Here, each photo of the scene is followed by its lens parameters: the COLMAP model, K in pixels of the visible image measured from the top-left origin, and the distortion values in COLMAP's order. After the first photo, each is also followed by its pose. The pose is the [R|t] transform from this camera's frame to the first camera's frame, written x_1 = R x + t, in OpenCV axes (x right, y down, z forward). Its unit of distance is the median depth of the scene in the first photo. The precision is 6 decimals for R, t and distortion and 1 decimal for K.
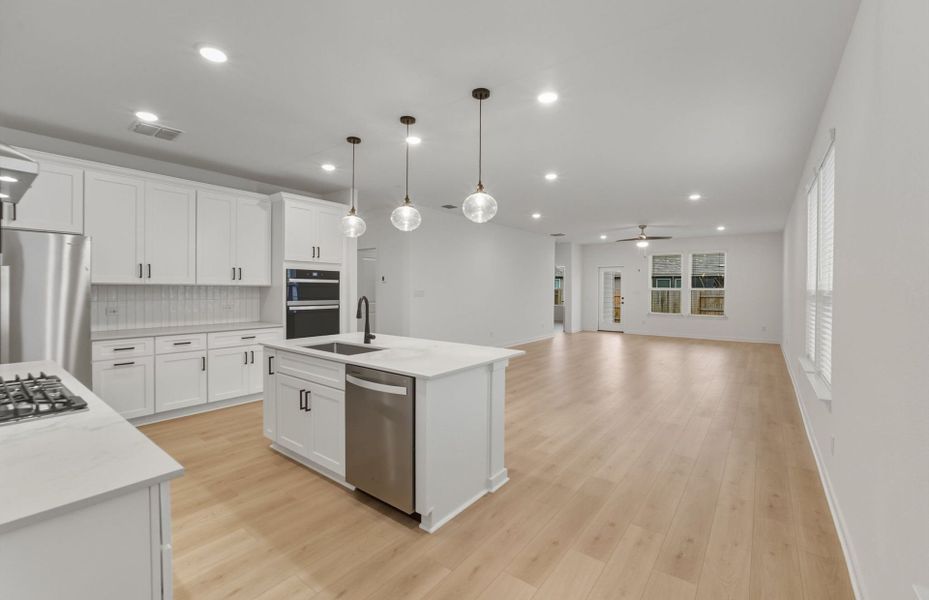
lens RADIAL K [[390.5, 0, 470.0], [0, 390.5, 292.7], [0, 0, 1]] dist [-0.021563, 0.005174]
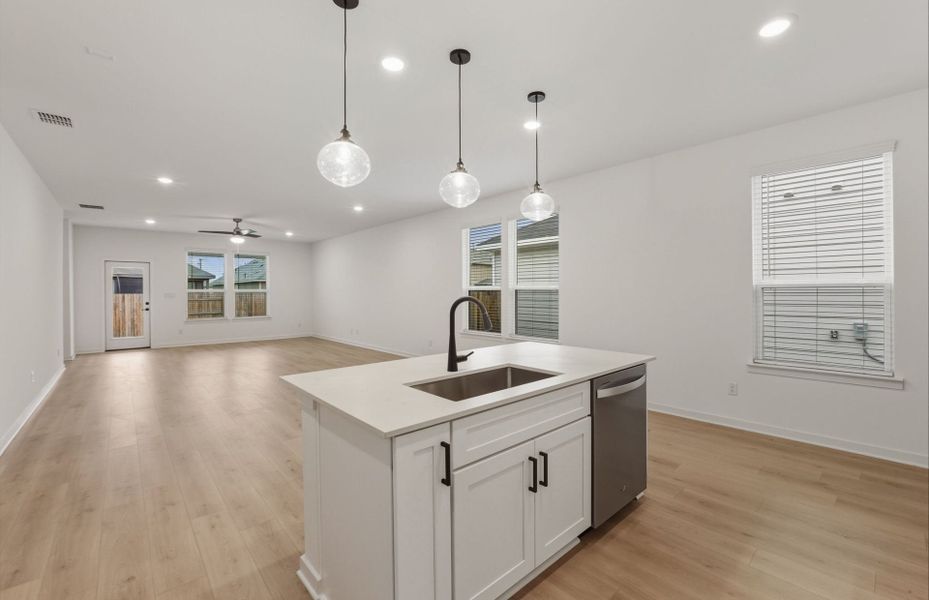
lens RADIAL K [[390.5, 0, 470.0], [0, 390.5, 292.7], [0, 0, 1]] dist [-0.021563, 0.005174]
pose [[0.181214, -0.006781, 0.983420, -0.610805], [0.016541, 0.999856, 0.003846, 0.001249], [-0.983305, 0.015570, 0.181300, 0.593746]]
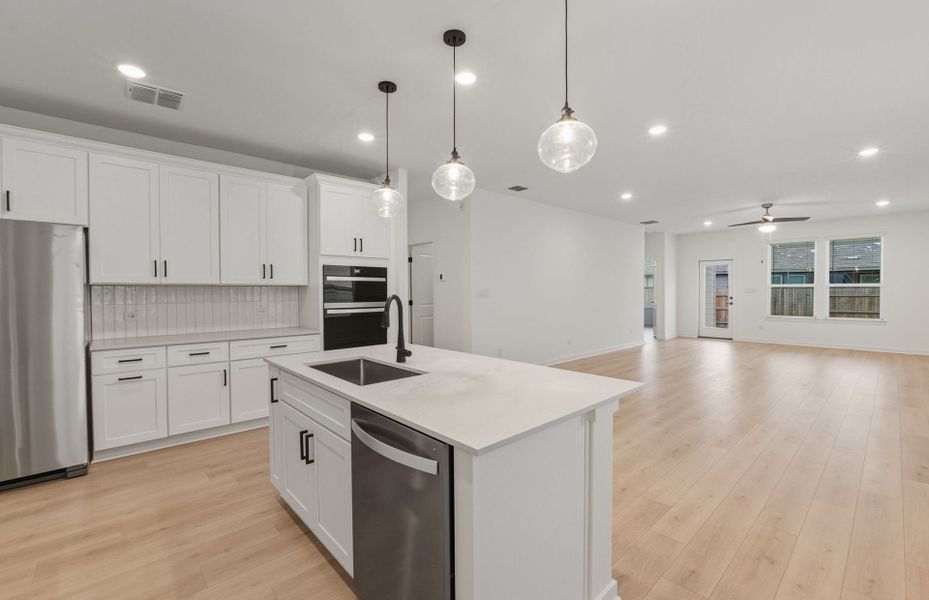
lens RADIAL K [[390.5, 0, 470.0], [0, 390.5, 292.7], [0, 0, 1]] dist [-0.021563, 0.005174]
pose [[0.983912, -0.009823, -0.178386, -0.010601], [0.008863, 0.999942, -0.006175, 0.007634], [0.178436, 0.004495, 0.983941, 0.245904]]
